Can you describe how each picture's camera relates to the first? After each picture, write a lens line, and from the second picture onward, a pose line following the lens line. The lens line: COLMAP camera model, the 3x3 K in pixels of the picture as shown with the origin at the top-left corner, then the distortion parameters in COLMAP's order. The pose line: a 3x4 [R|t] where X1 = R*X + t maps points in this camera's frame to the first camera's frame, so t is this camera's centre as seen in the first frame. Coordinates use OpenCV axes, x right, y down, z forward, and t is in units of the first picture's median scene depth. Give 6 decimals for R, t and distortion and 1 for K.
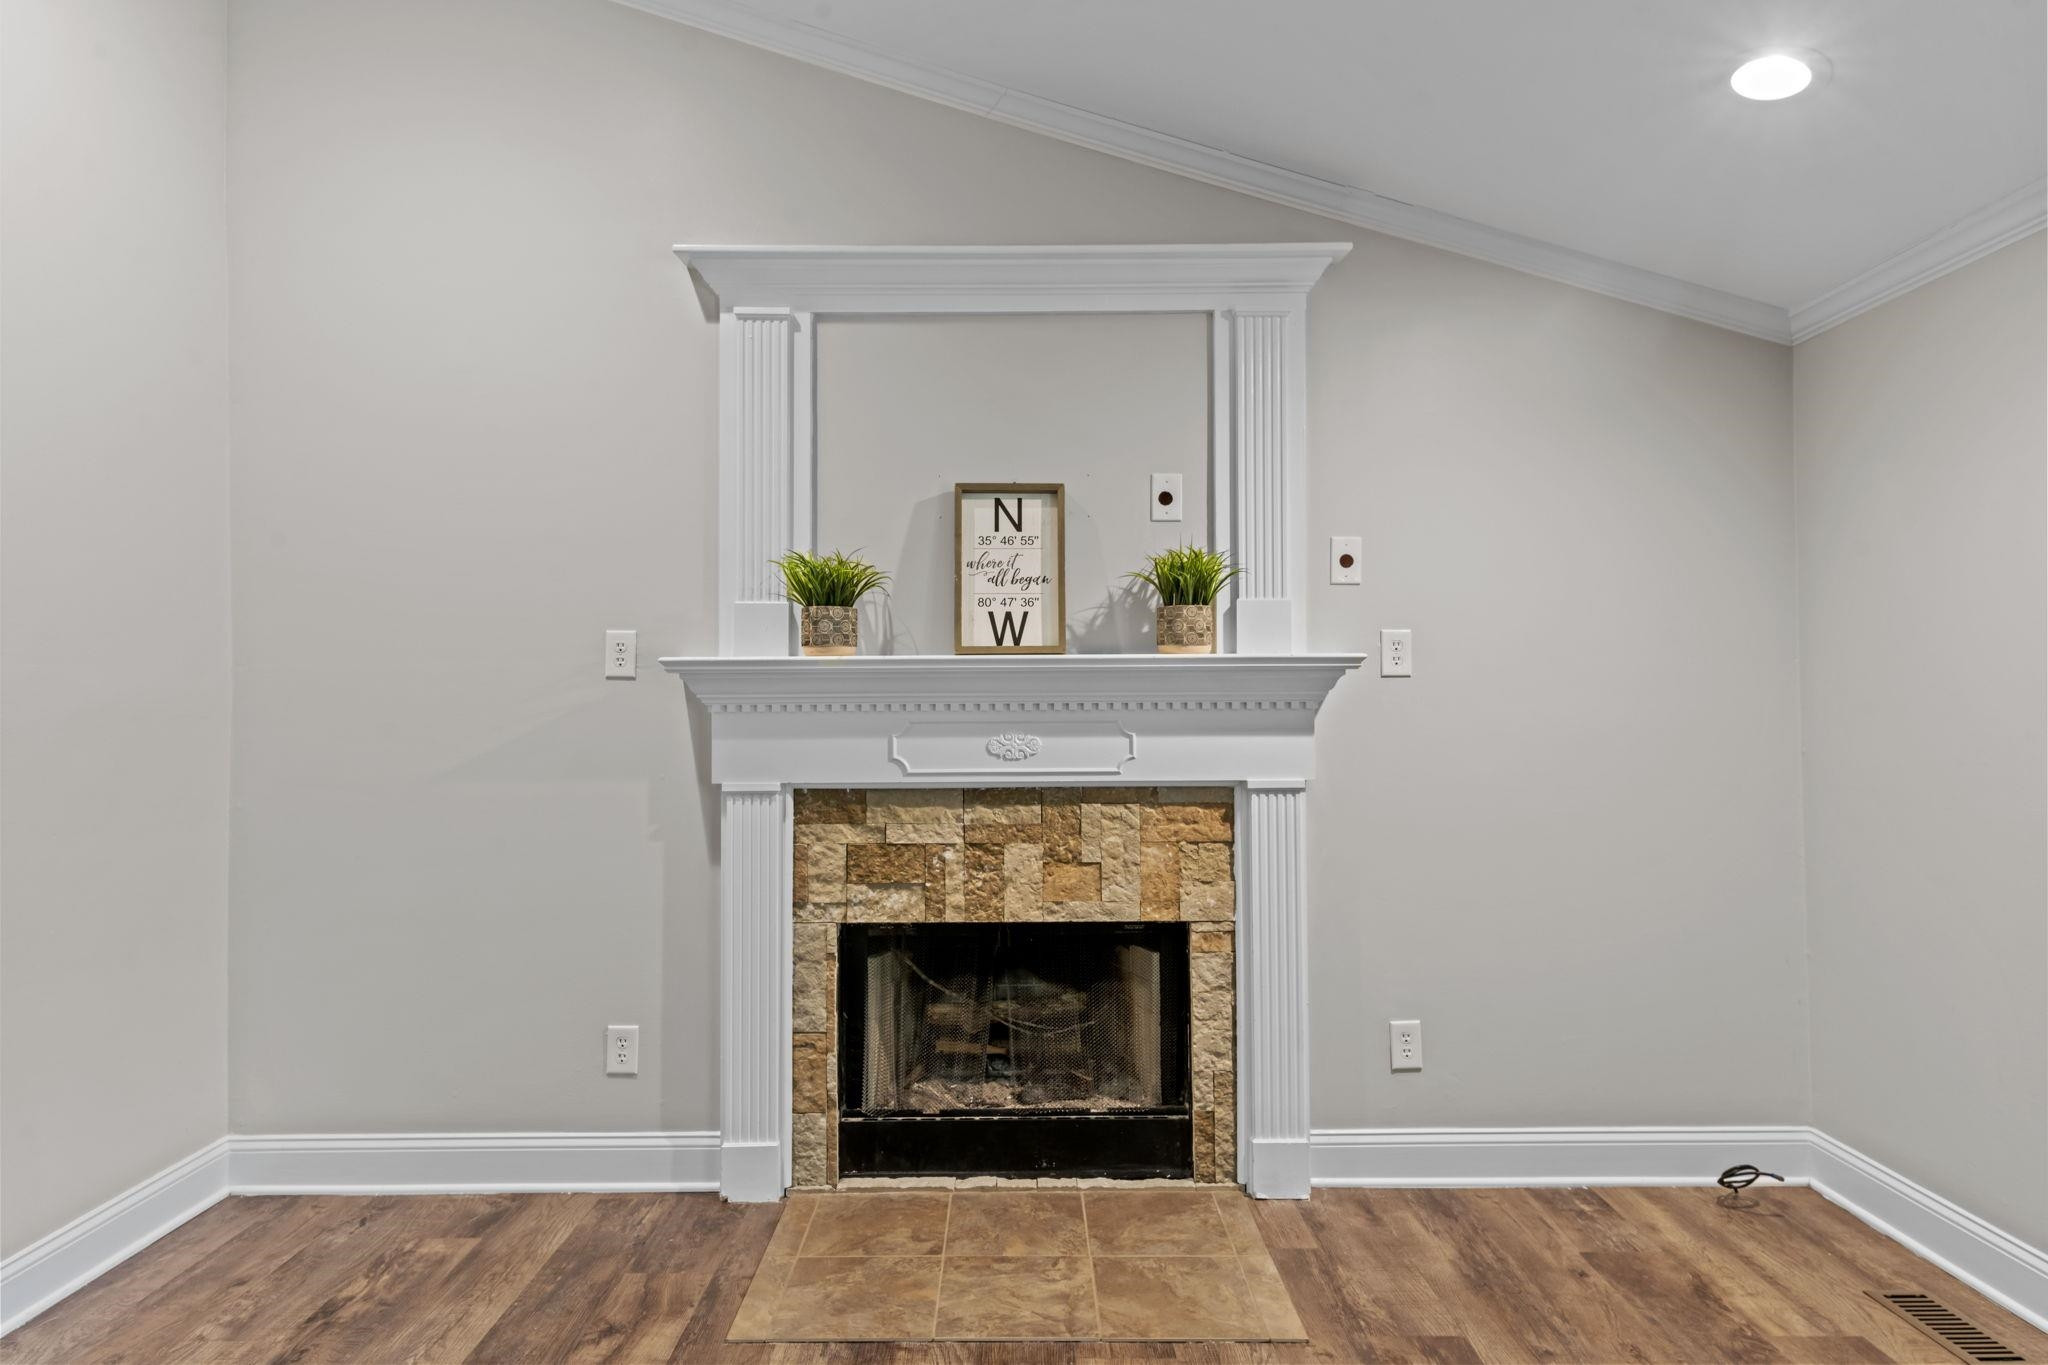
lens RADIAL K [[1098.2, 0, 1021.7], [0, 1098.2, 691.9], [0, 0, 1]] dist [0.007503, 0.000139]
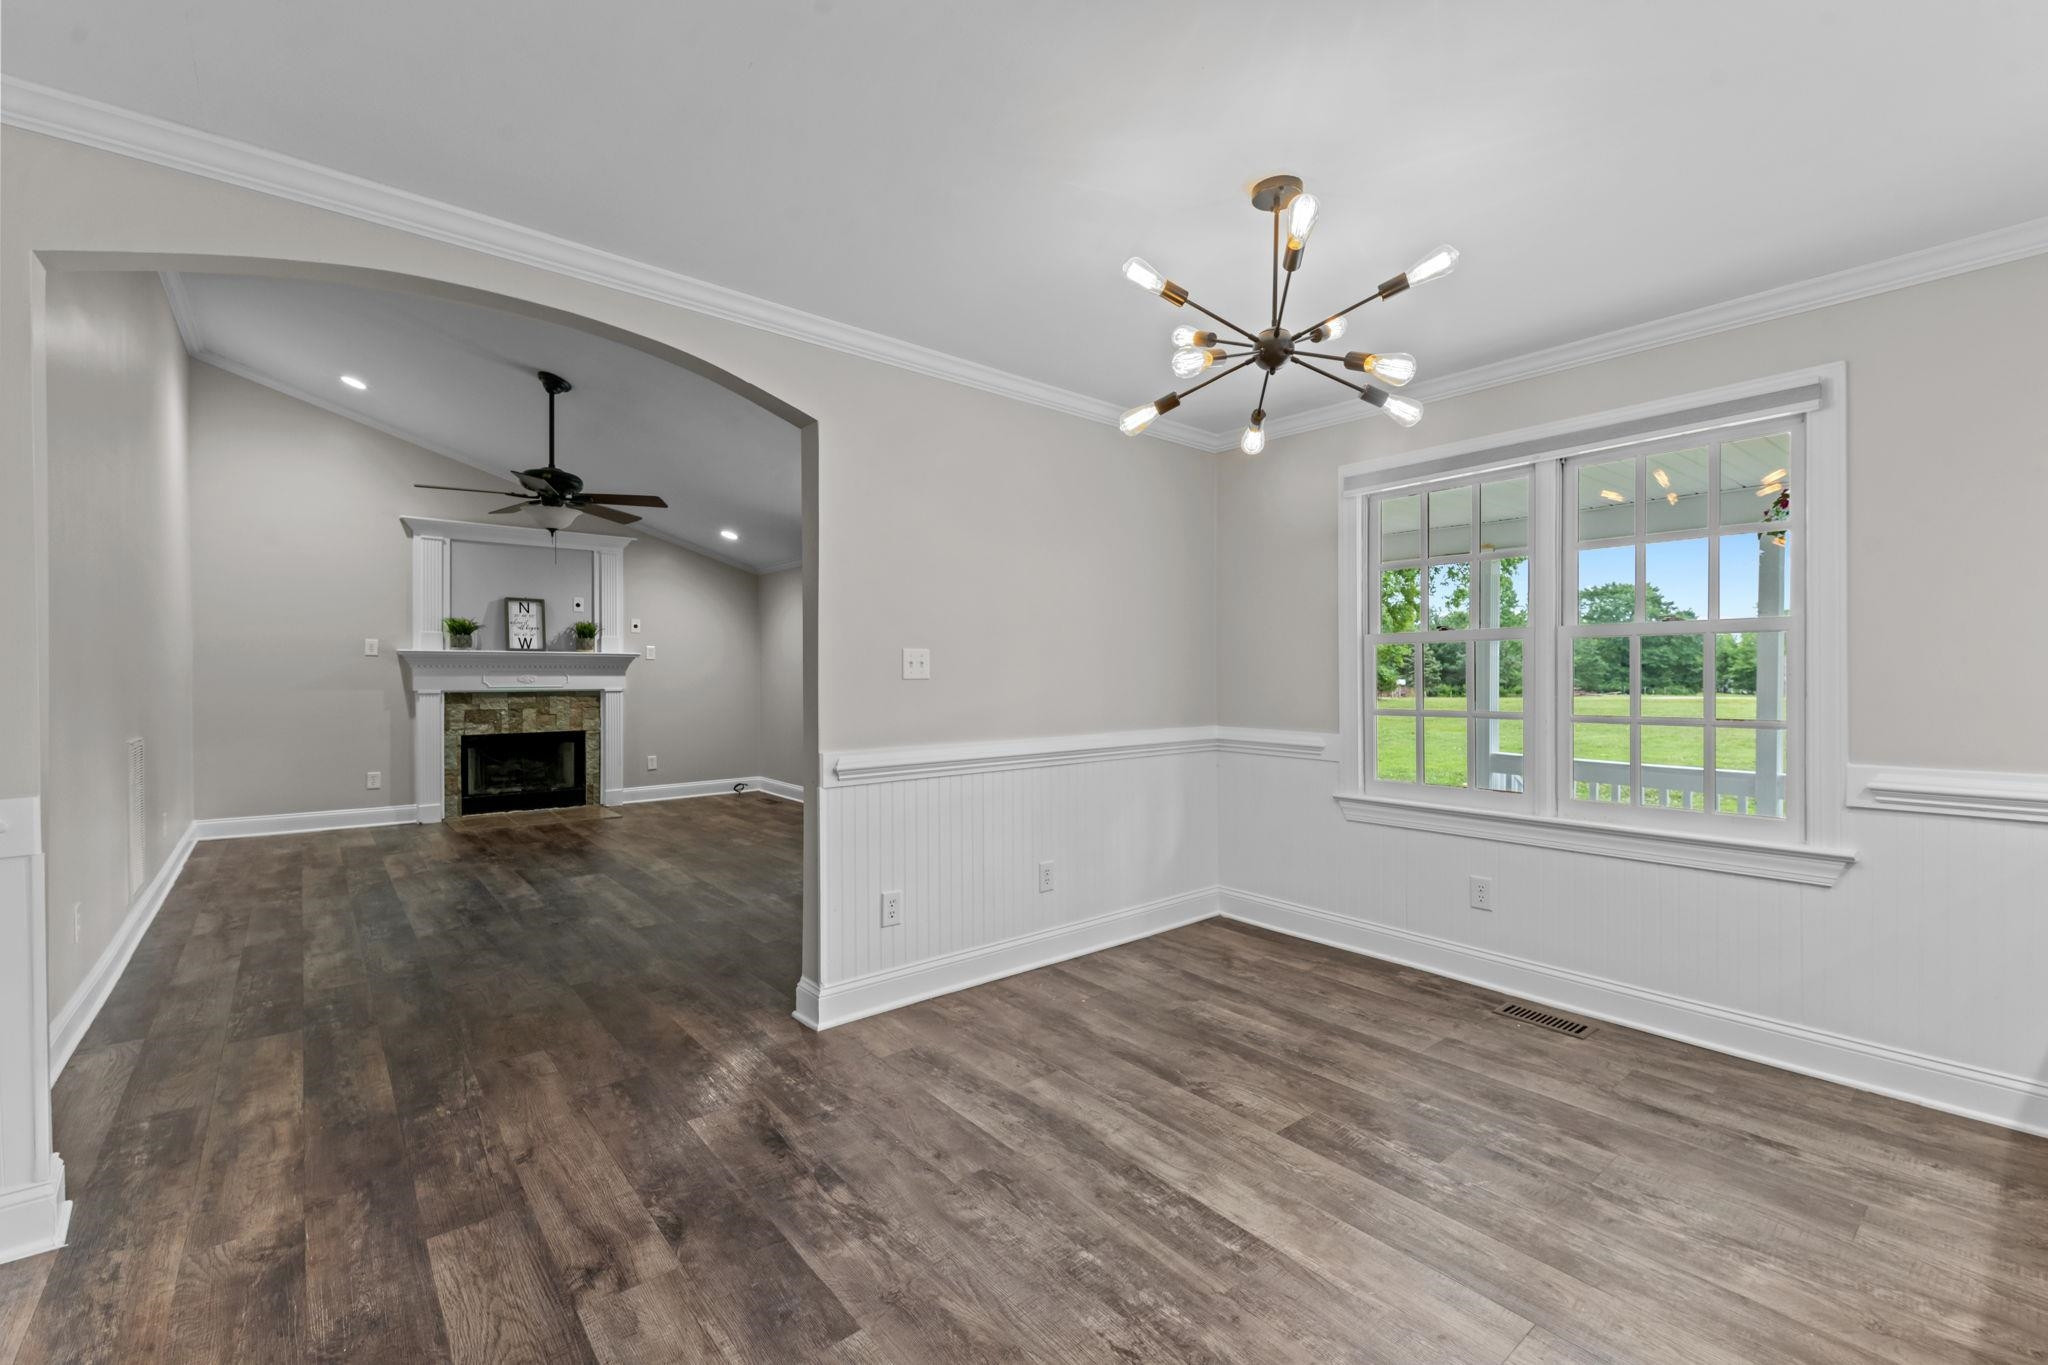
lens RADIAL K [[882.2, 0, 1027.1], [0, 882.2, 679.7], [0, 0, 1]] dist [0.017659, -0.000113]
pose [[0.772756, -0.000281, 0.634704, -0.564912], [-0.009098, 0.999892, 0.011518, 0.006342], [-0.634639, -0.014675, 0.772670, -2.039240]]
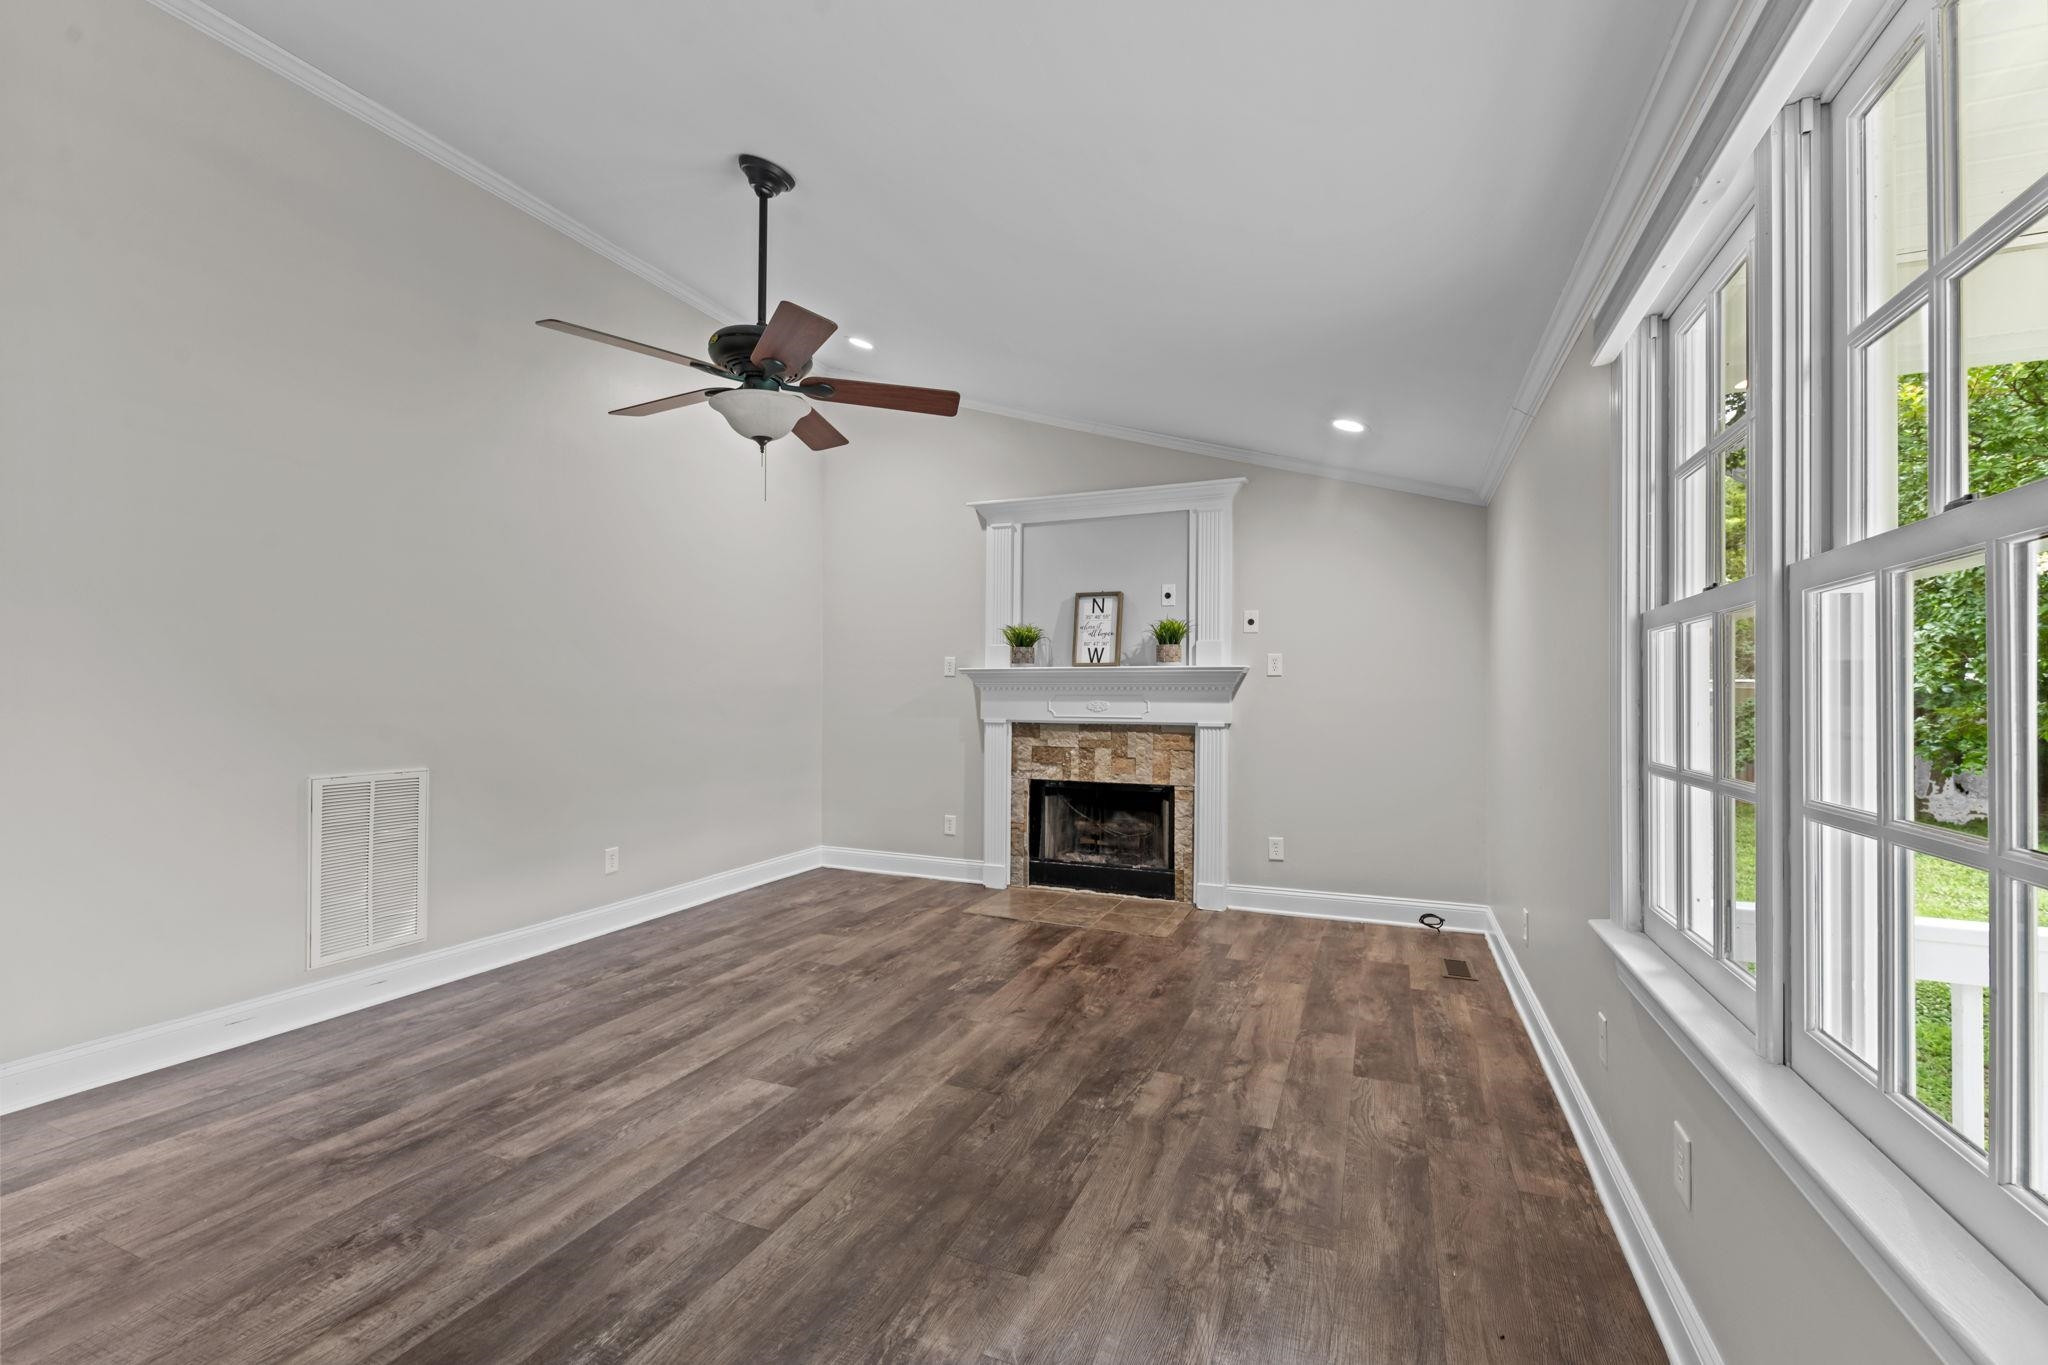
lens RADIAL K [[882.2, 0, 1025.5], [0, 882.2, 695.1], [0, 0, 1]] dist [0.017659, -0.000113]
pose [[0.922621, 0.008852, -0.385607, 0.564671], [-0.005308, 0.999933, 0.010257, 0.008150], [0.385672, -0.007416, 0.922606, -0.771112]]
